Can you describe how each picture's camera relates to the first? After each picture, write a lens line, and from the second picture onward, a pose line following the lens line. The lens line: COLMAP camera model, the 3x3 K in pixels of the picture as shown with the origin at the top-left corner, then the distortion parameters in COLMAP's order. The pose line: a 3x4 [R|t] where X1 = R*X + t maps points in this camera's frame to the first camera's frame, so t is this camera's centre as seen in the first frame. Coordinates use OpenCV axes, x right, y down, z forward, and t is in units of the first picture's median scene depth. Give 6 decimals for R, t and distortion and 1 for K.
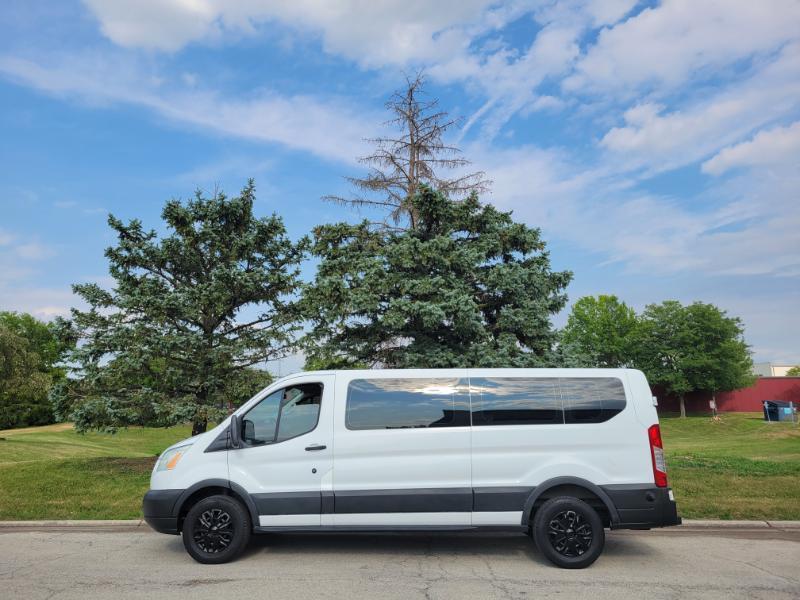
lens RADIAL K [[599.3, 0, 399.1], [0, 599.3, 306.4], [0, 0, 1]] dist [0.039613, -0.006934]
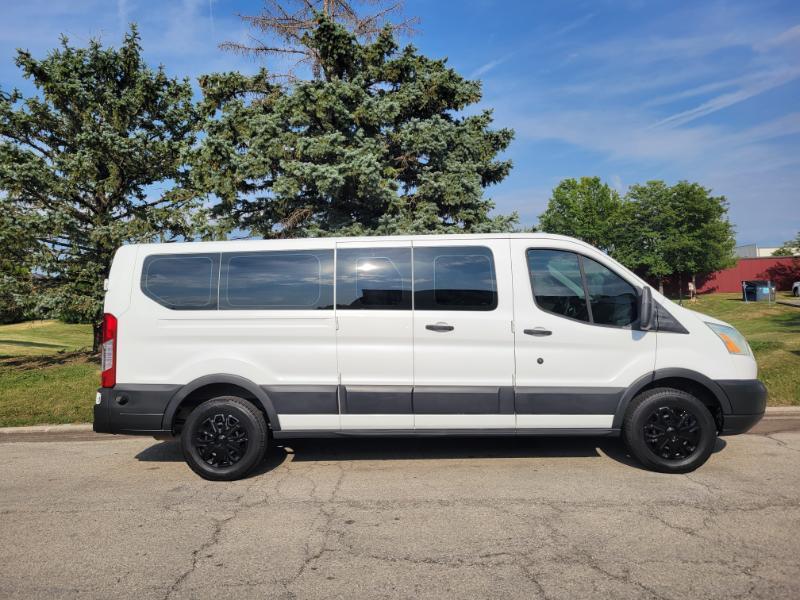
lens RADIAL K [[597.6, 0, 397.8], [0, 597.6, 298.1], [0, 0, 1]] dist [0.041417, -0.006822]
pose [[0.999660, -0.023603, 0.011041, 0.101644], [0.021463, 0.986099, 0.164766, 0.030367], [-0.014777, -0.164473, 0.986271, 0.121222]]
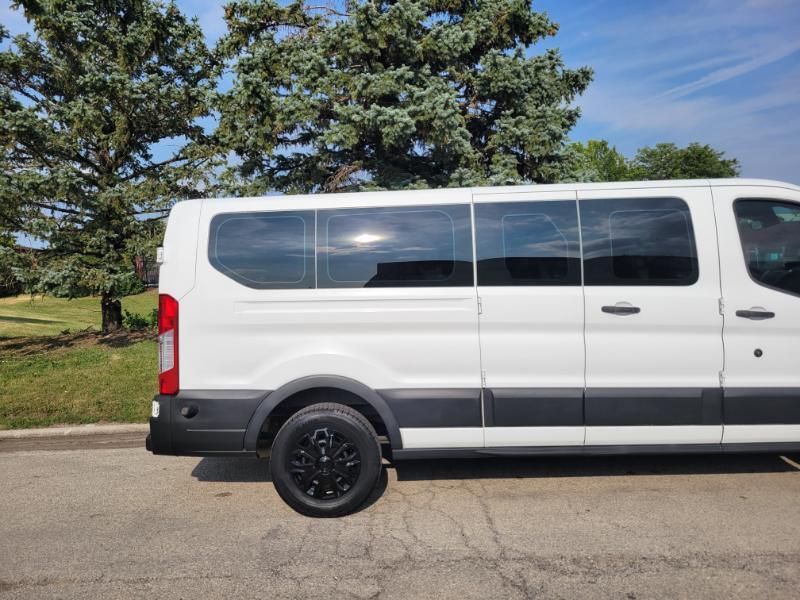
lens RADIAL K [[597.1, 0, 400.0], [0, 597.1, 300.0], [0, 0, 1]] dist [0.046592, -0.012978]
pose [[0.998912, -0.035605, 0.030121, 0.023887], [0.028171, 0.975379, 0.218728, 0.043289], [-0.037167, -0.217641, 0.975321, 0.220949]]
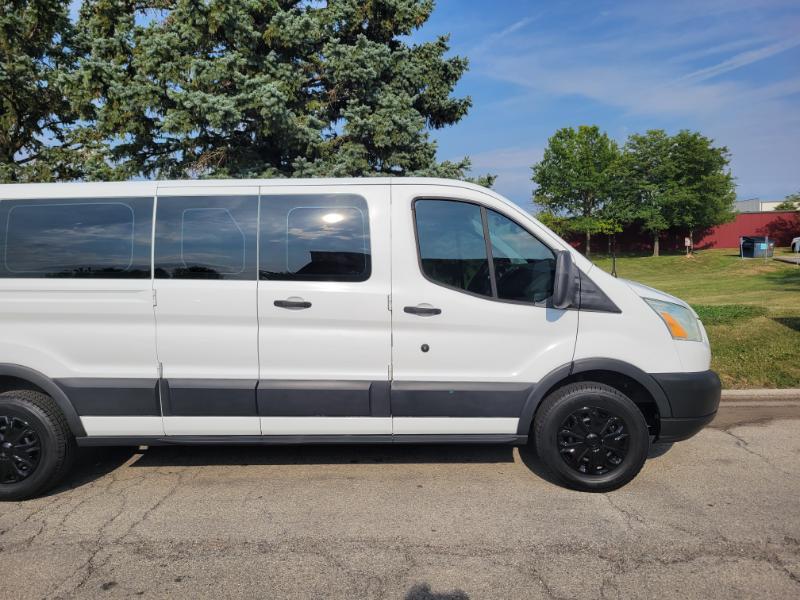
lens RADIAL K [[599.3, 0, 399.1], [0, 599.3, 306.4], [0, 0, 1]] dist [0.039613, -0.006934]
pose [[0.999736, -0.019260, 0.012552, 0.176926], [0.015450, 0.967201, 0.253542, 0.041064], [-0.017023, -0.253281, 0.967243, 0.211245]]
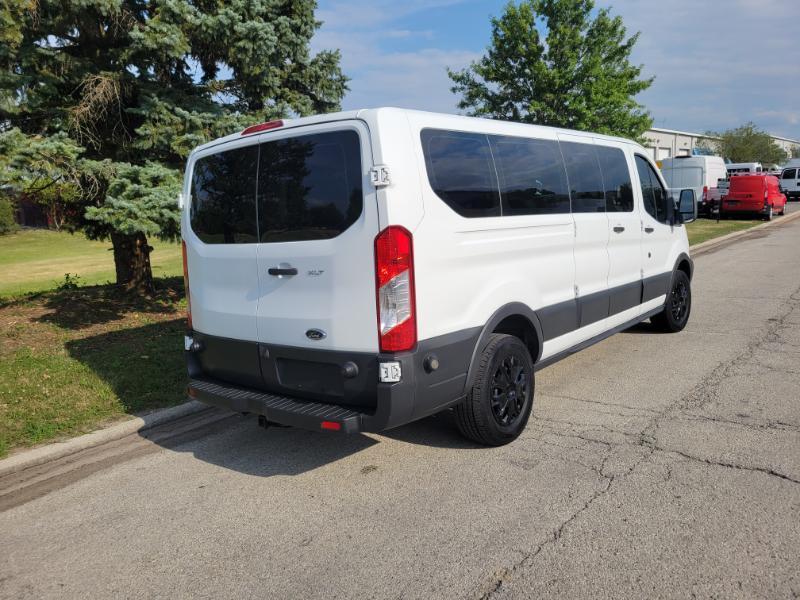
lens RADIAL K [[612.8, 0, 398.6], [0, 612.8, 295.7], [0, 0, 1]] dist [0.020747, -0.002236]
pose [[0.603644, -0.145625, 0.783842, -0.252600], [-0.103302, 0.960601, 0.258018, 0.065203], [-0.790533, -0.236724, 0.564818, 0.364089]]
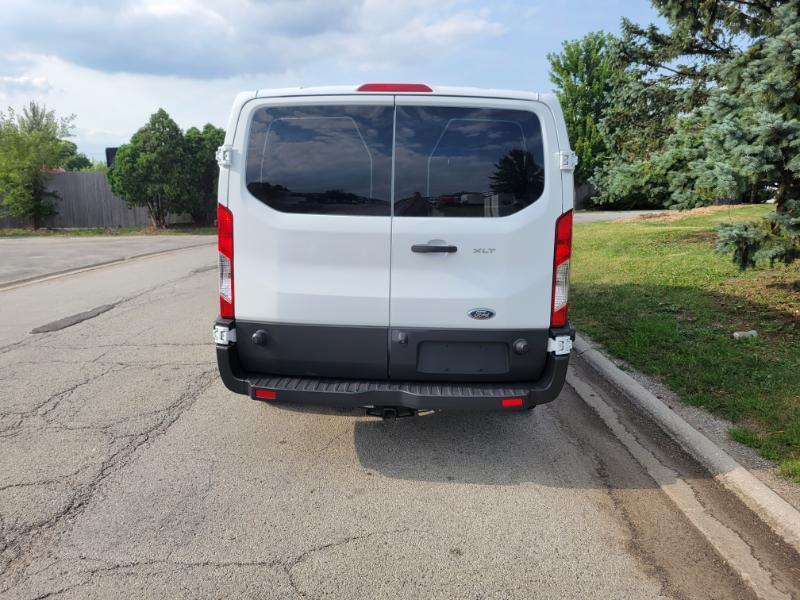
lens RADIAL K [[599.3, 0, 399.1], [0, 599.3, 306.4], [0, 0, 1]] dist [0.039613, -0.006934]
pose [[-0.002842, -0.158809, 0.987305, -0.312585], [-0.232693, 0.960313, 0.153797, 0.114237], [-0.972546, -0.229302, -0.039683, 0.562276]]
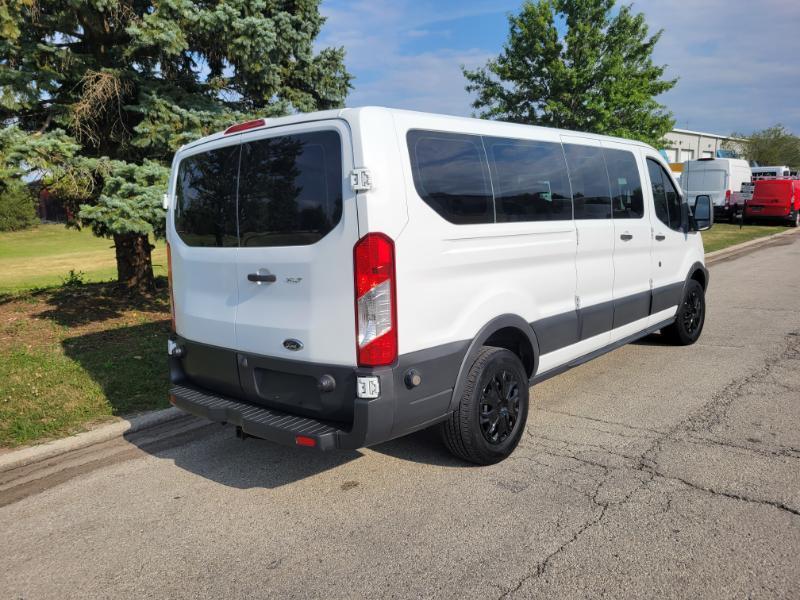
lens RADIAL K [[613.3, 0, 382.7], [0, 613.3, 299.8], [0, 0, 1]] dist [0.022230, -0.006982]
pose [[0.642887, -0.138197, 0.753391, -0.234929], [-0.111244, 0.956314, 0.270347, 0.063369], [-0.757840, -0.257613, 0.599429, 0.363393]]
